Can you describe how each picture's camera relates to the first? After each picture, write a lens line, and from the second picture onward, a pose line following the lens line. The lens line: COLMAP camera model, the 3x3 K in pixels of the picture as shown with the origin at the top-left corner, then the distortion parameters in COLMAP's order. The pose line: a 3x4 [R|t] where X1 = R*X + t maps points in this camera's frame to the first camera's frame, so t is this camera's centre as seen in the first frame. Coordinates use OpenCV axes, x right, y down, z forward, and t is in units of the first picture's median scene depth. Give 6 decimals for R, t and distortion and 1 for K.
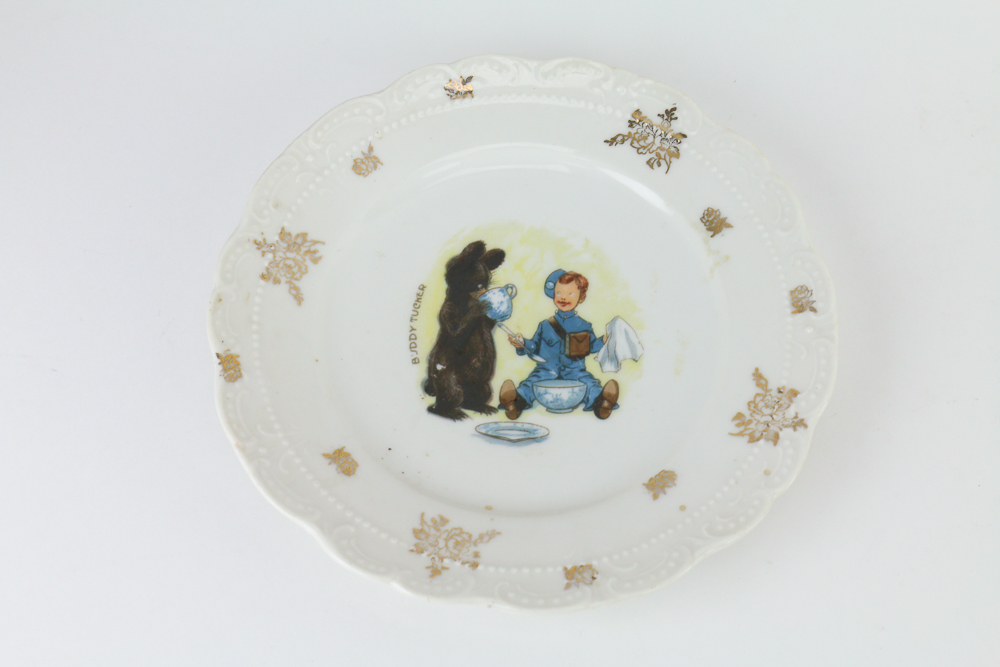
lens RADIAL K [[1329.9, 0, 501.5], [0, 1329.9, 331.3], [0, 0, 1]] dist [-0.089740, 0.000000]
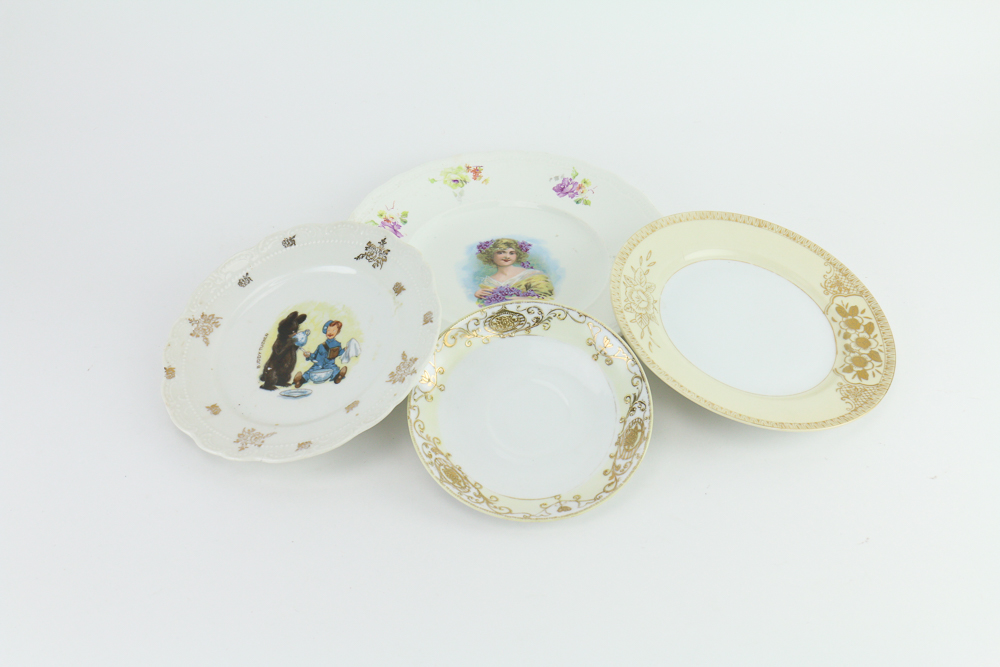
lens RADIAL K [[1136.0, 0, 497.2], [0, 1136.0, 335.2], [0, 0, 1]] dist [-0.086680, 0.000000]
pose [[0.973336, -0.099238, -0.206806, 0.677760], [0.060944, 0.981049, -0.183928, 0.325213], [0.221139, 0.166420, 0.960938, -0.644385]]
